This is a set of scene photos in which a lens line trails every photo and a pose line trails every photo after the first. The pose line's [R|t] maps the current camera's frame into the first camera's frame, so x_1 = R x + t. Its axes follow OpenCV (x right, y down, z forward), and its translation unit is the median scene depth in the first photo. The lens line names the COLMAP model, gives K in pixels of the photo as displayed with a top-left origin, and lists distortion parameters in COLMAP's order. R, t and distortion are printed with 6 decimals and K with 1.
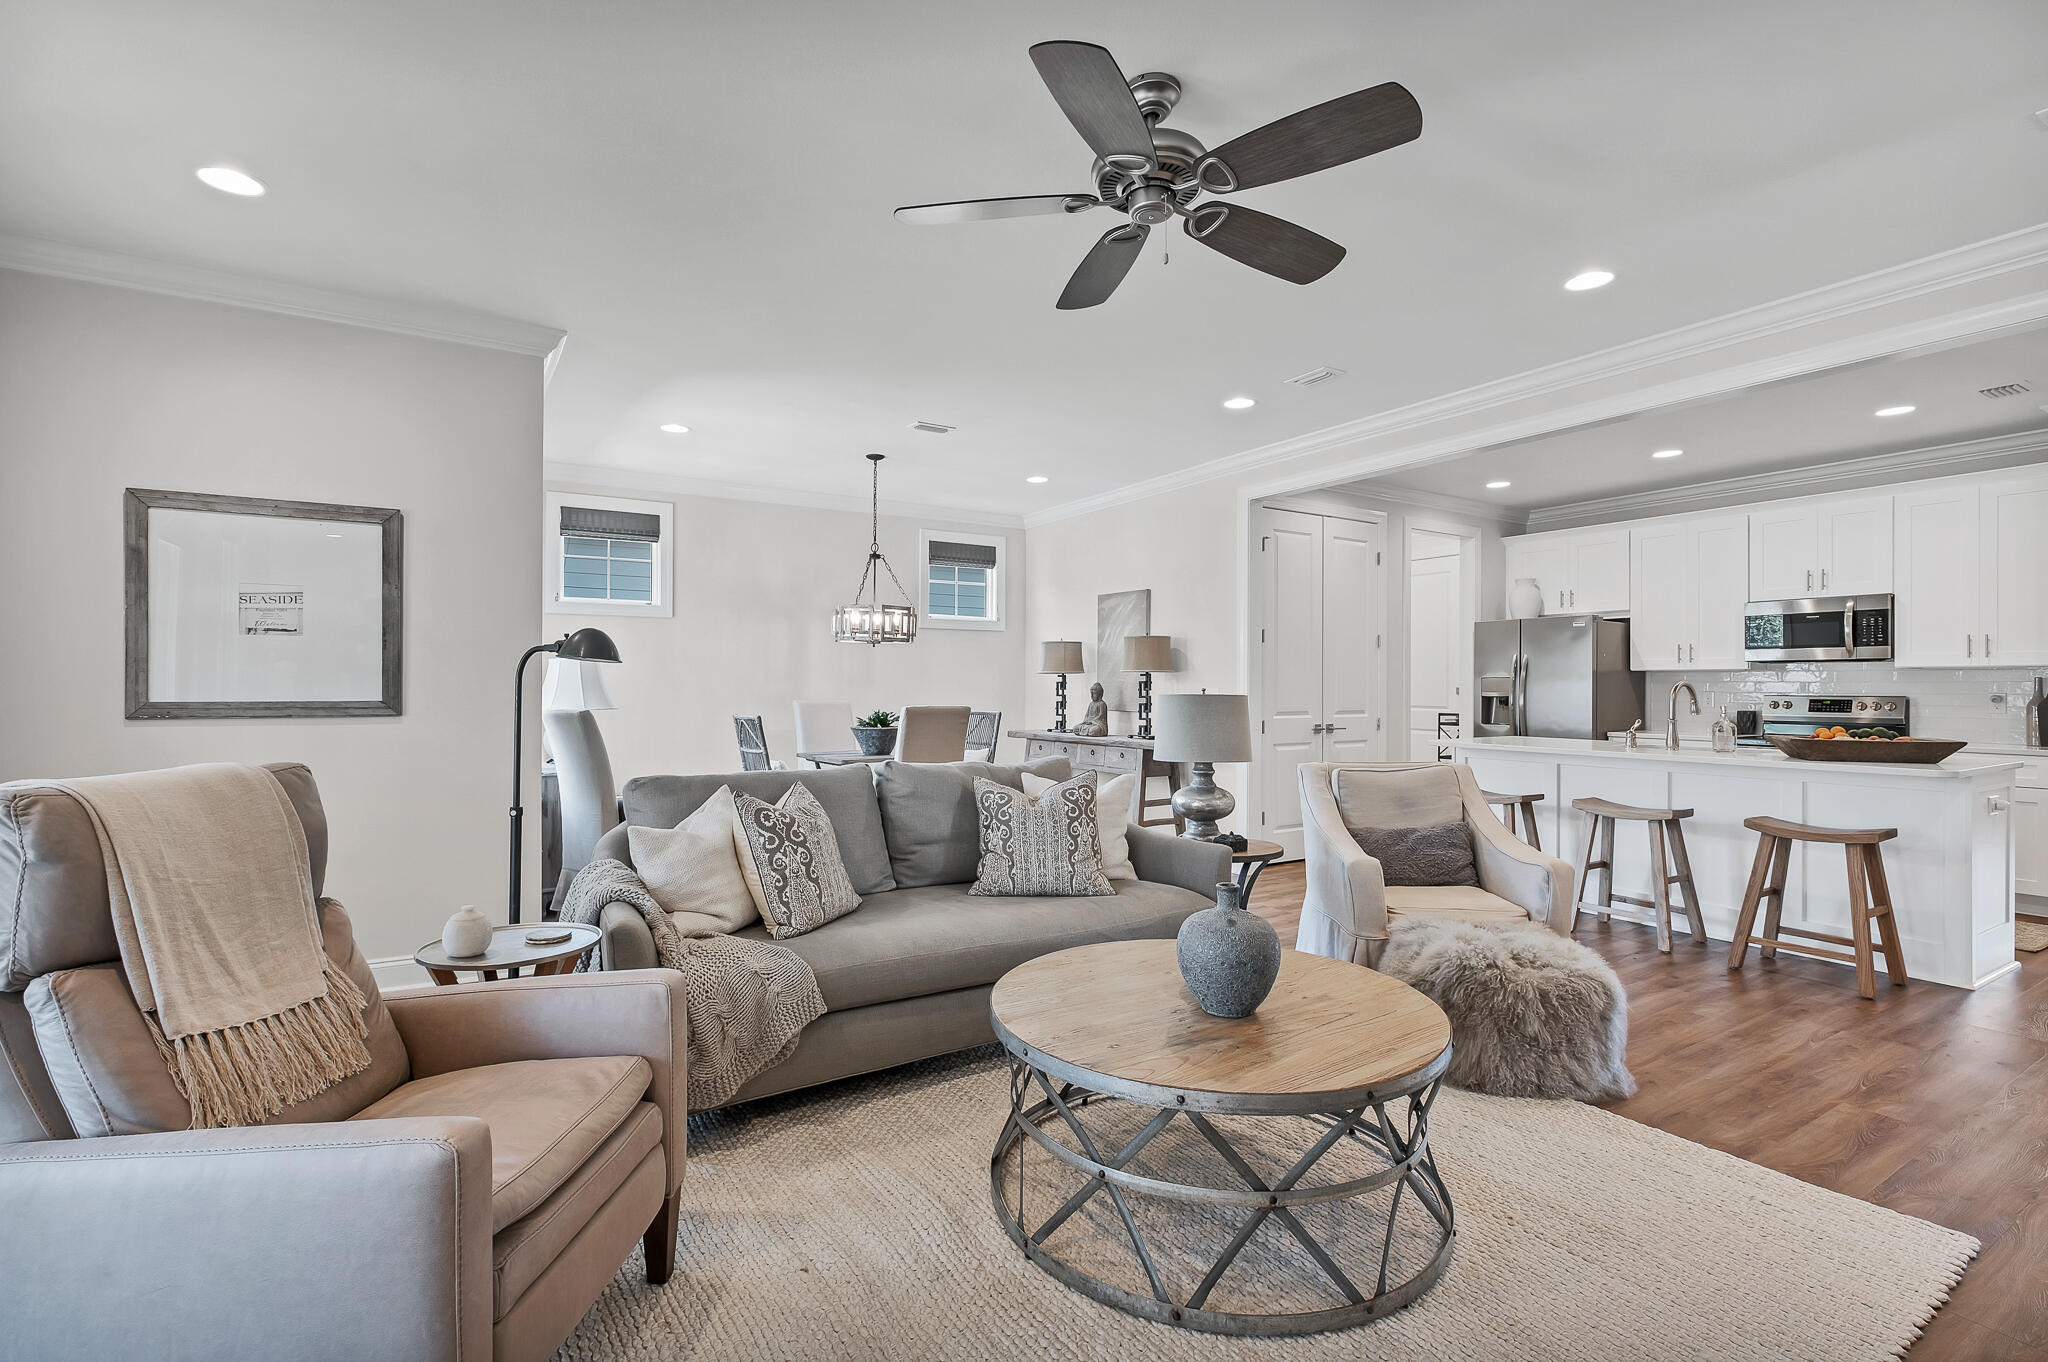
lens RADIAL K [[940.7, 0, 1017.2], [0, 940.7, 684.9], [0, 0, 1]] dist [-0.008963, 0.000635]
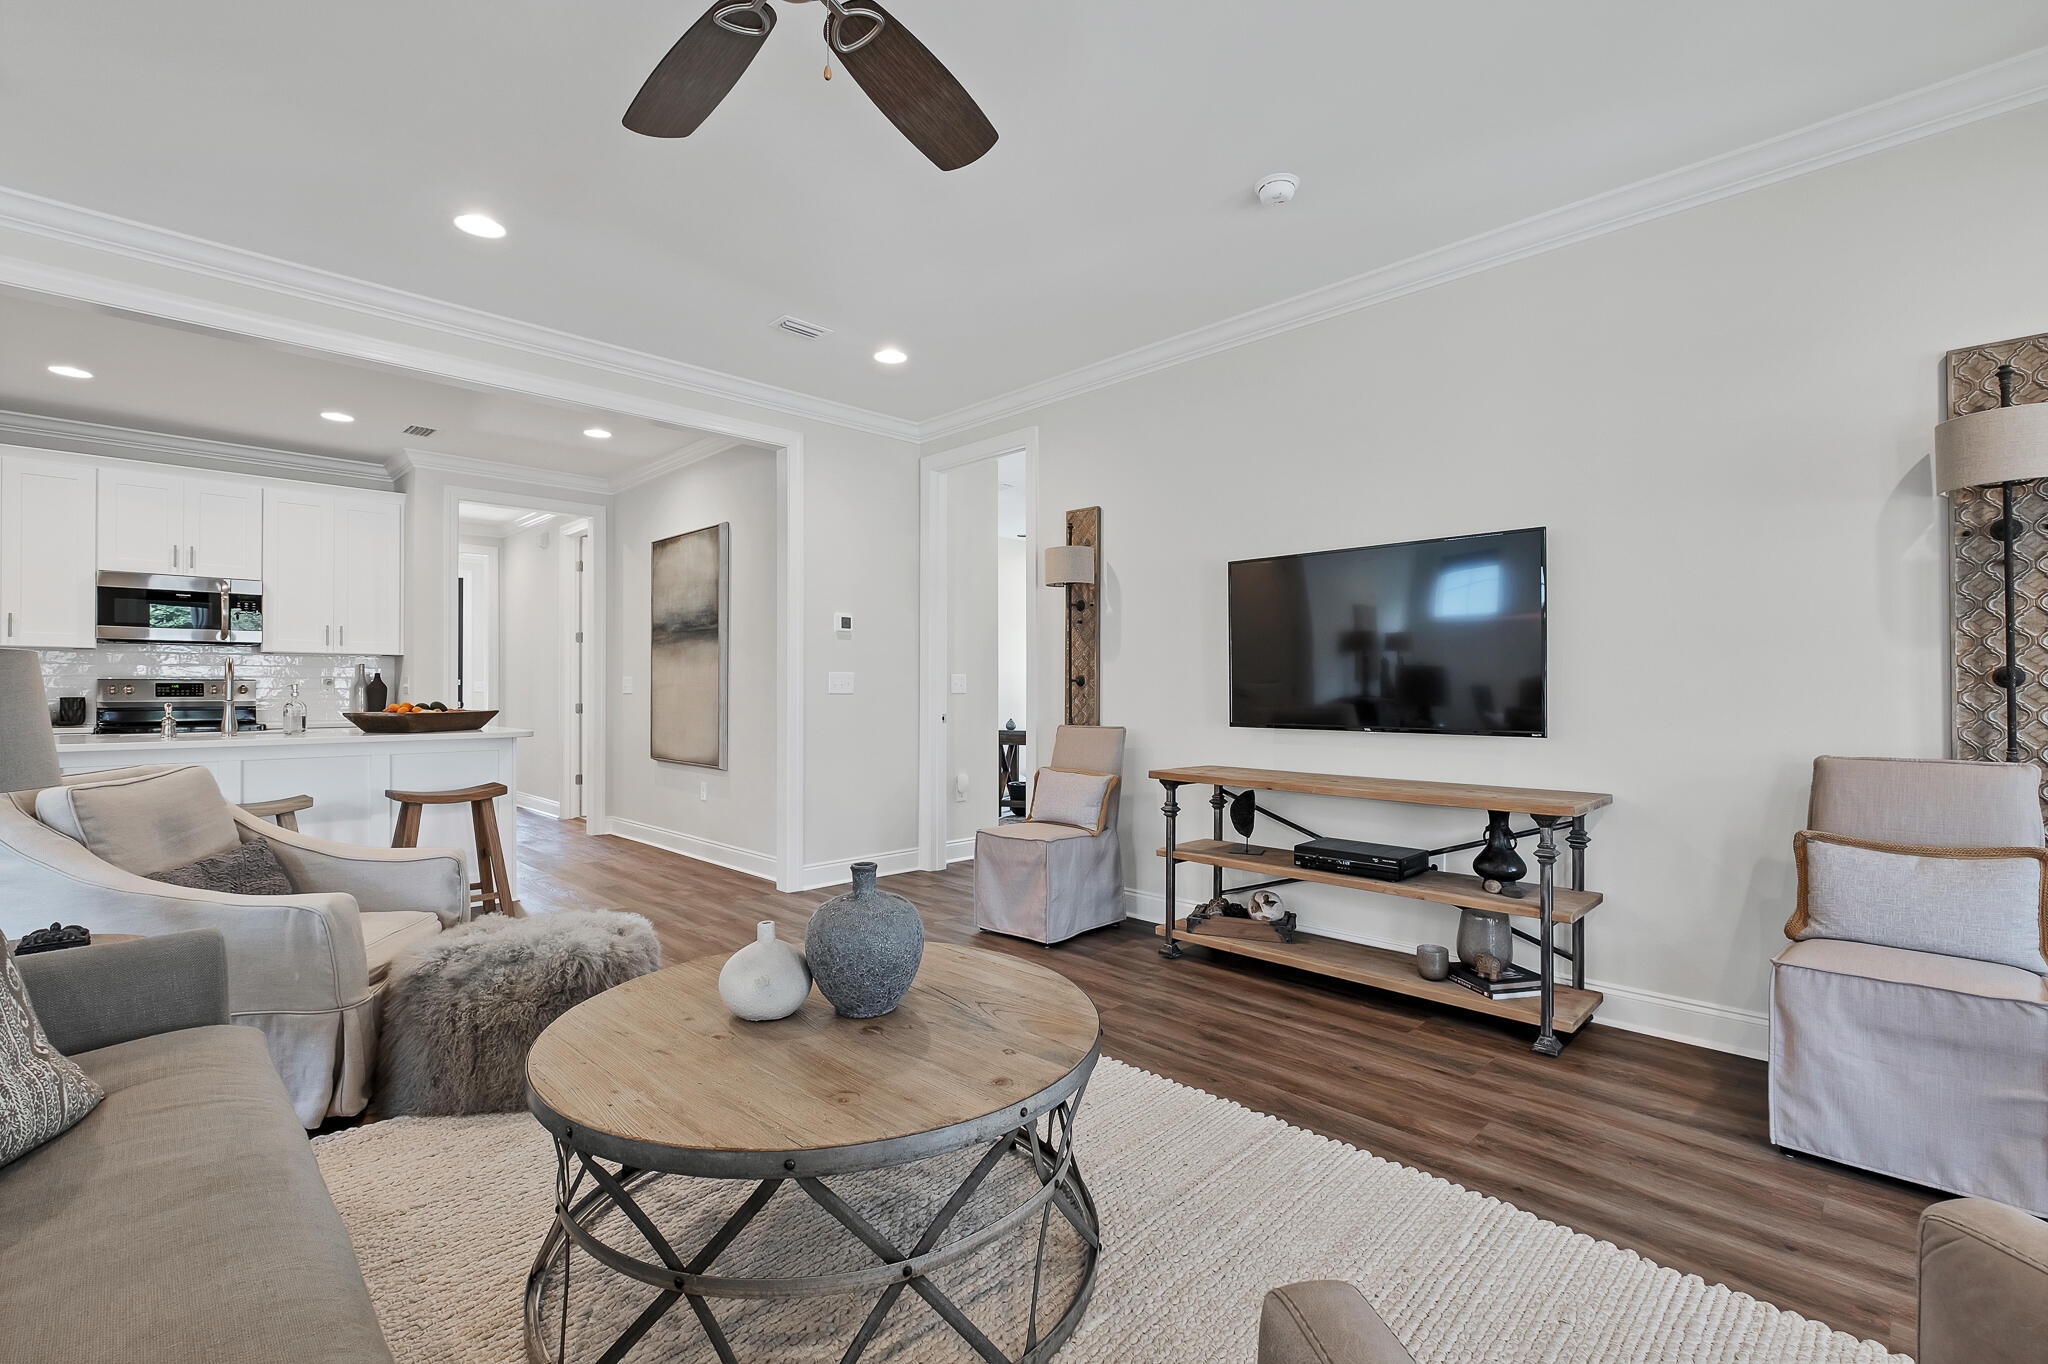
lens RADIAL K [[908.8, 0, 1018.3], [0, 908.8, 683.7], [0, 0, 1]] dist [-0.005691, 0.000296]
pose [[-0.230750, 0.002794, 0.973009, -0.286434], [-0.001488, 0.999994, -0.003224, 0.022750], [-0.973012, -0.002192, -0.230745, 0.488029]]
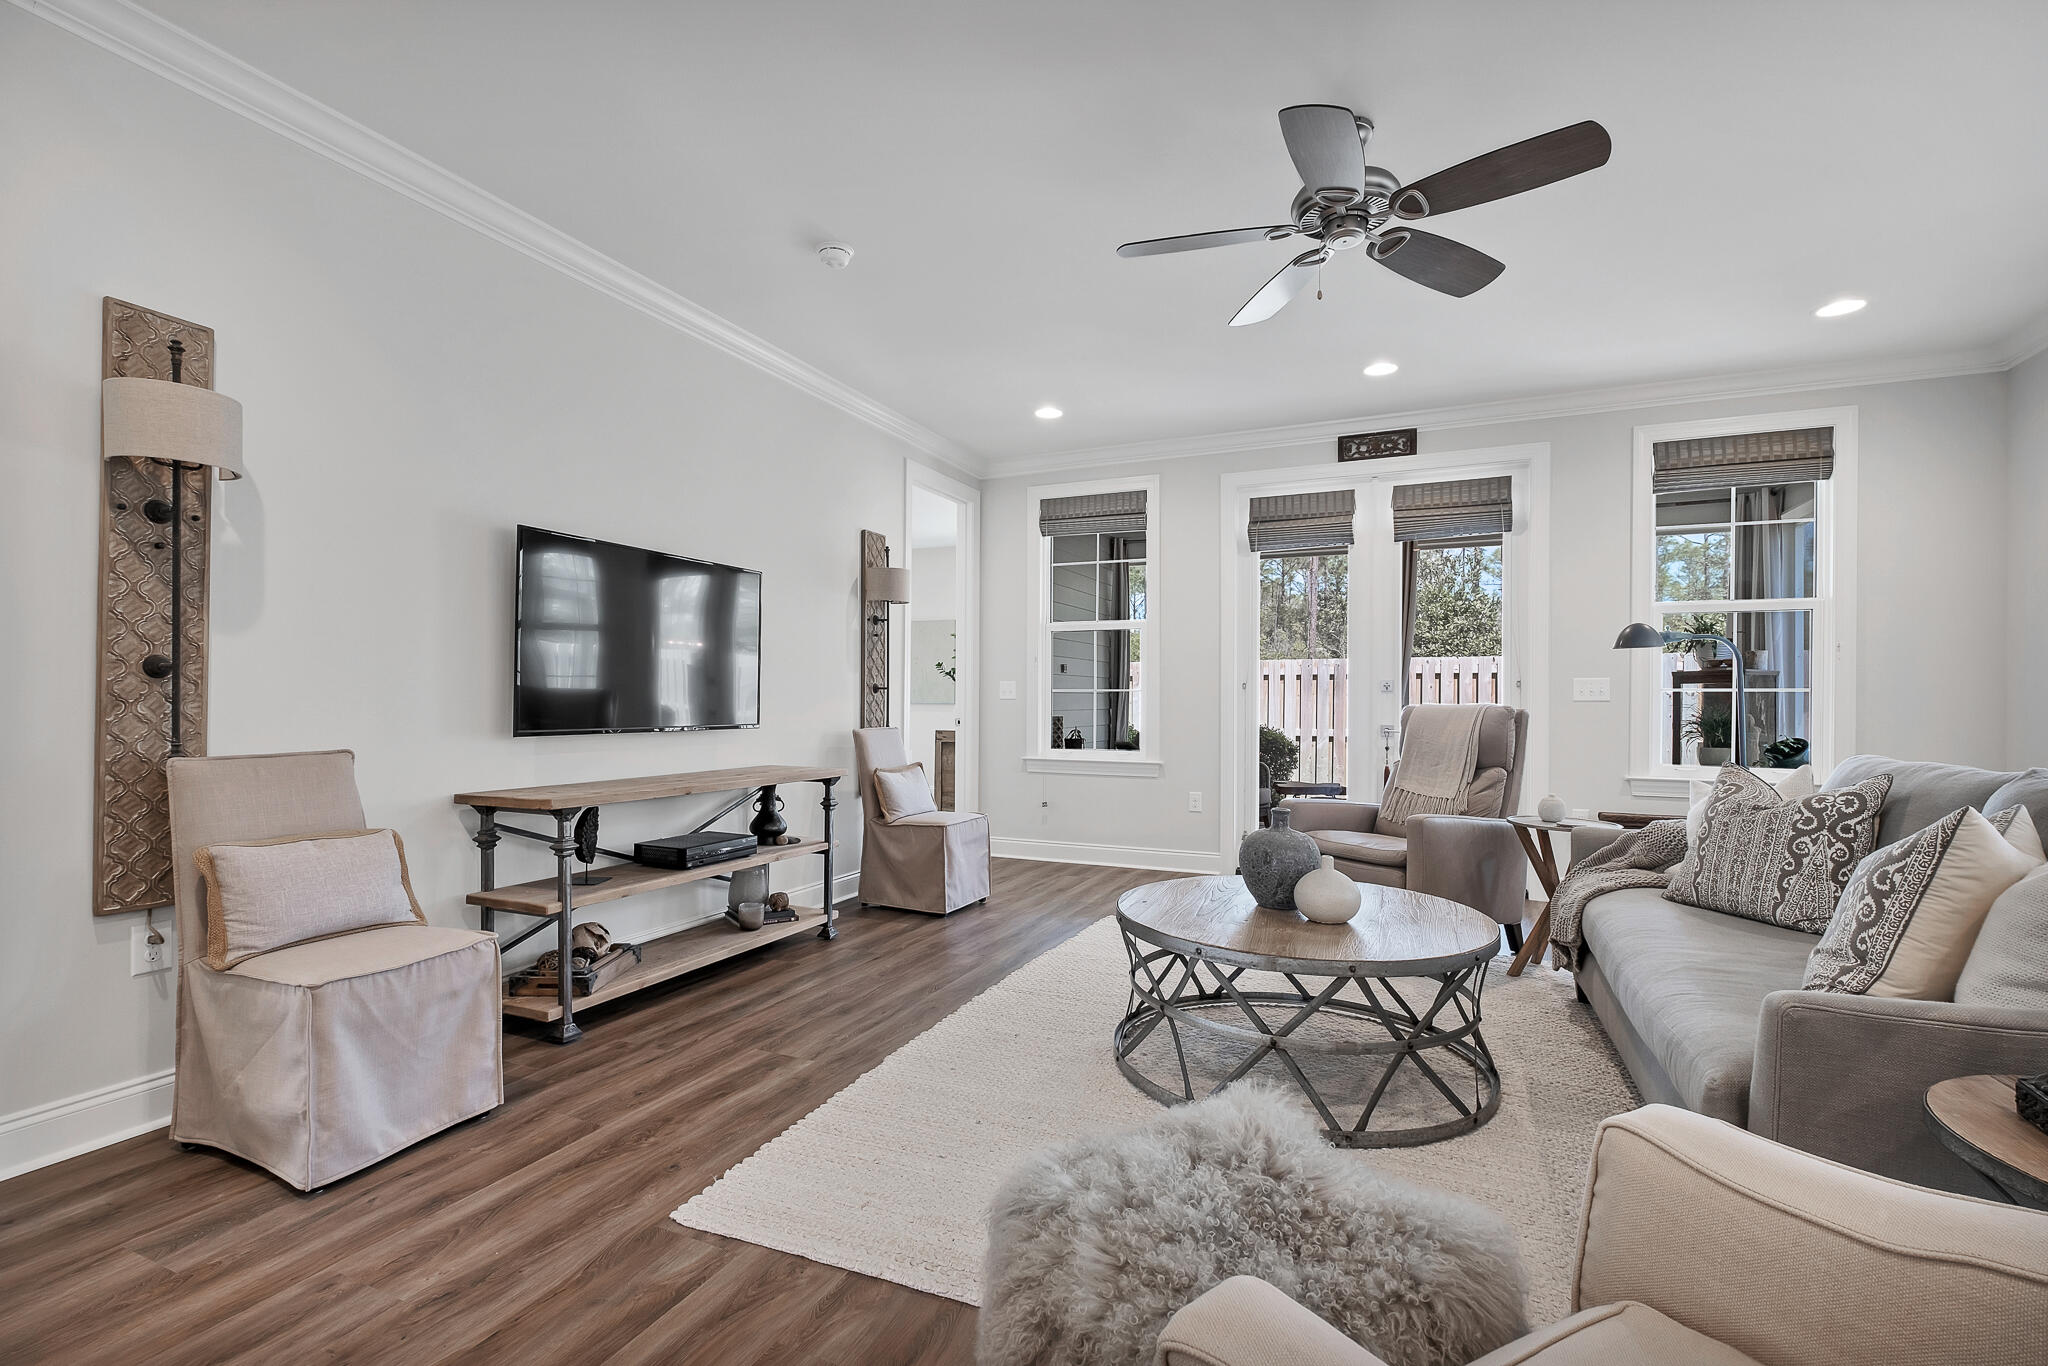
lens RADIAL K [[920.2, 0, 996.7], [0, 920.2, 705.4], [0, 0, 1]] dist [-0.000921, -0.000017]
pose [[-0.835038, -0.004348, -0.550175, 0.551919], [-0.007112, 0.999971, 0.002893, 0.031905], [0.550146, 0.006329, -0.835044, 0.841206]]
